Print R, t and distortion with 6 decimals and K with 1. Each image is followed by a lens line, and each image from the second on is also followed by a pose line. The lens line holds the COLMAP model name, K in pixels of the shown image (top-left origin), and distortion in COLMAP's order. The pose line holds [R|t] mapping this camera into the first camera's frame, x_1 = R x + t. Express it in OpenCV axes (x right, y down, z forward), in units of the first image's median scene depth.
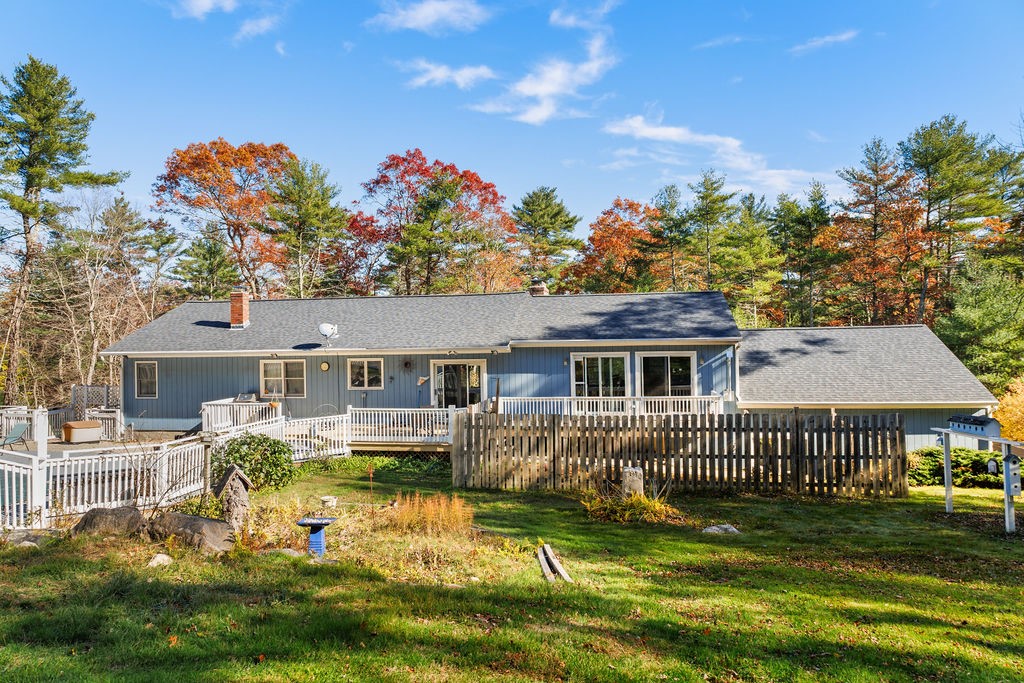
lens RADIAL K [[707.6, 0, 528.5], [0, 707.6, 314.4], [0, 0, 1]] dist [0.000069, 0.000614]
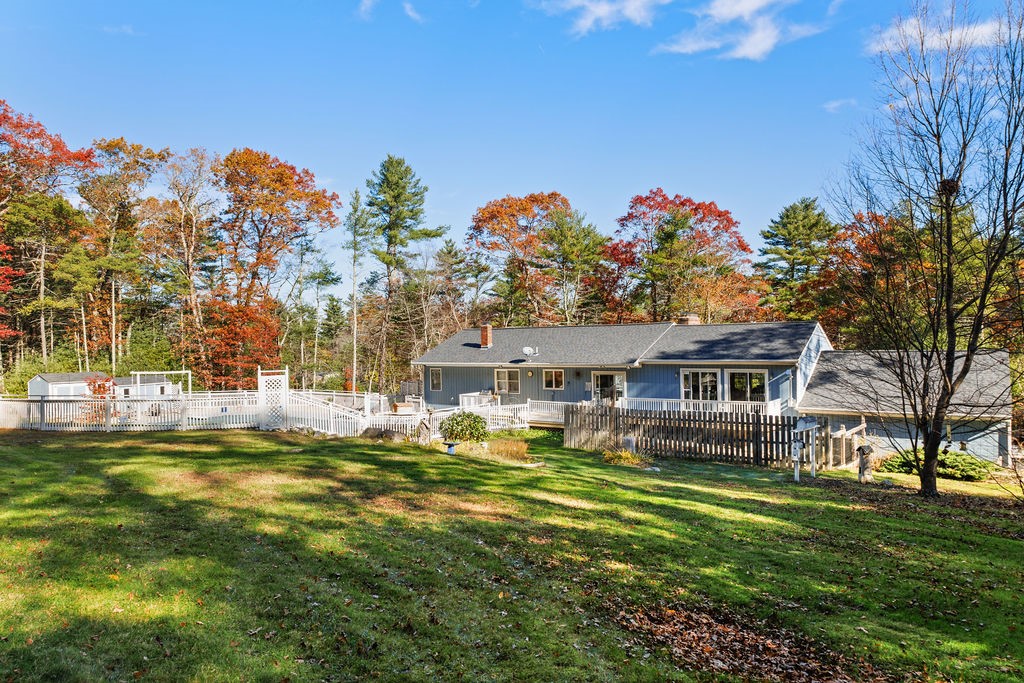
lens RADIAL K [[707.6, 0, 513.7], [0, 707.6, 339.3], [0, 0, 1]] dist [0.000069, 0.000614]
pose [[0.891710, 0.001199, -0.452606, 0.190123], [0.015054, 0.999365, 0.032308, -0.026478], [0.452358, -0.035623, 0.891125, -0.199699]]
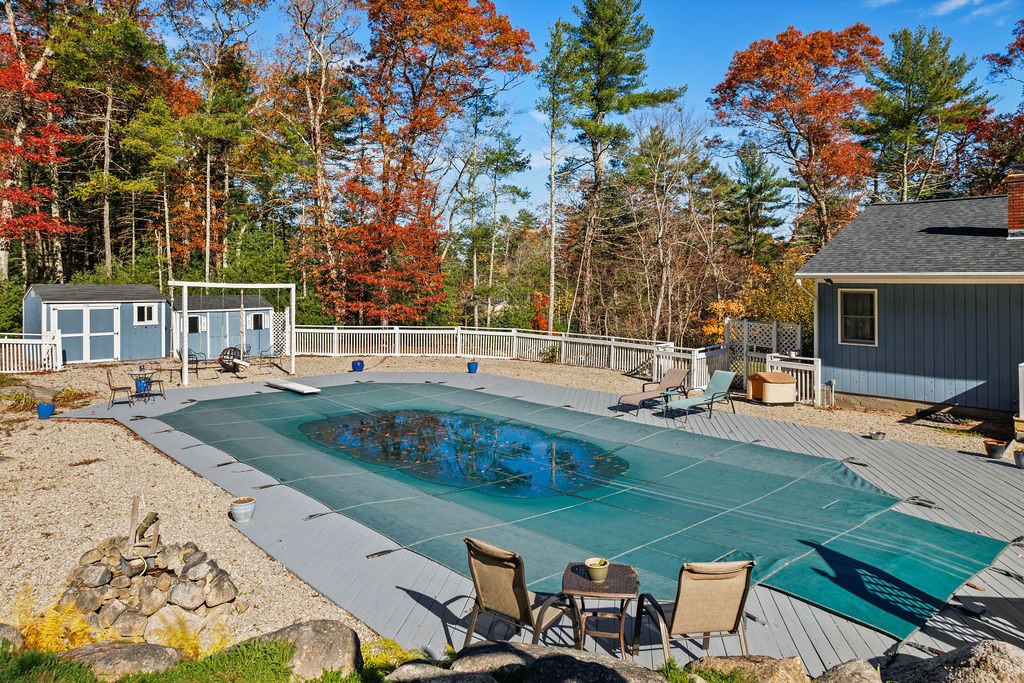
lens RADIAL K [[707.6, 0, 477.4], [0, 707.6, 279.9], [0, 0, 1]] dist [0.000069, 0.000614]
pose [[0.761109, 0.018952, -0.648347, -0.193442], [0.004665, 0.999387, 0.034690, 0.017033], [0.648607, -0.029427, 0.760555, 0.139551]]
